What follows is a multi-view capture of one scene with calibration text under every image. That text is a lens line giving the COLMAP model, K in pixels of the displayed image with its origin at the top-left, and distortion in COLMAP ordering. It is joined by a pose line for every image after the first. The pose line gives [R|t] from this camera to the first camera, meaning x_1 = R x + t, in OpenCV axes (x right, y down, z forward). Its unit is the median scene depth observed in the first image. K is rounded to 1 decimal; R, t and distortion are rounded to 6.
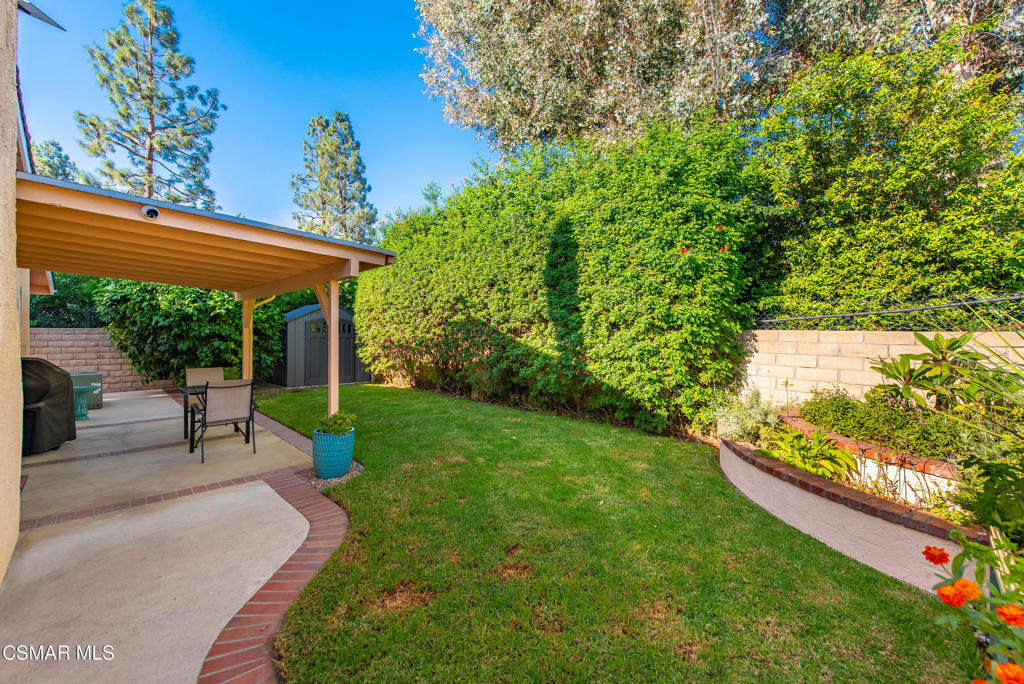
lens RADIAL K [[403.9, 0, 512.0], [0, 403.9, 342.0], [0, 0, 1]] dist [-0.000521, -0.000032]
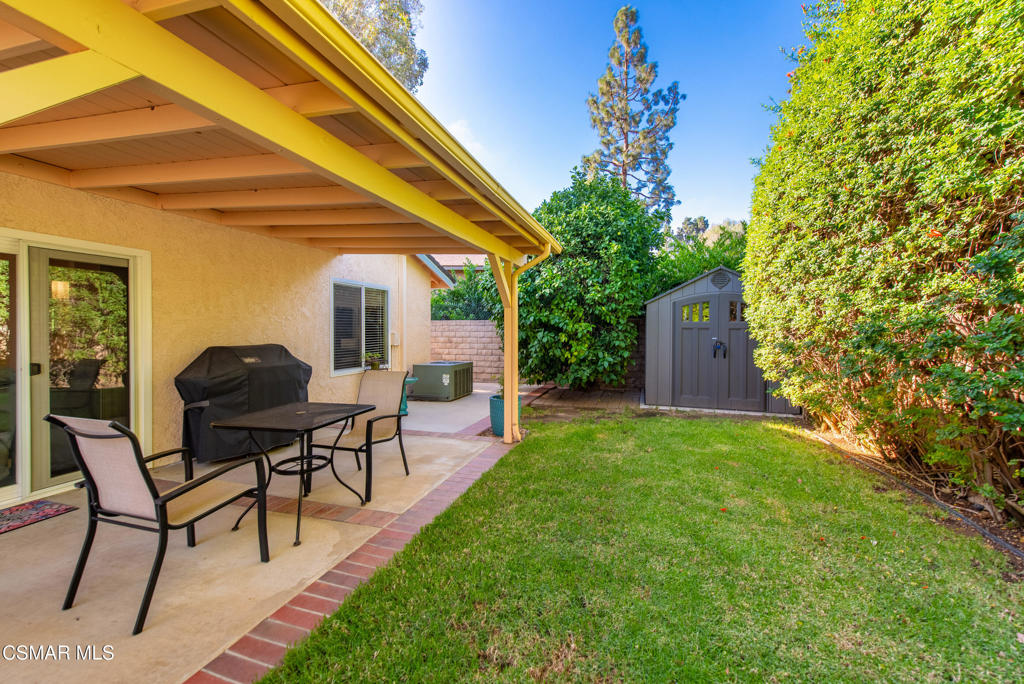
lens RADIAL K [[403.9, 0, 512.0], [0, 403.9, 342.0], [0, 0, 1]] dist [-0.000521, -0.000032]
pose [[0.465137, 0.023764, -0.884919, -0.030946], [-0.017247, 0.999693, 0.017781, 0.001304], [0.885070, 0.006991, 0.465405, 0.201859]]
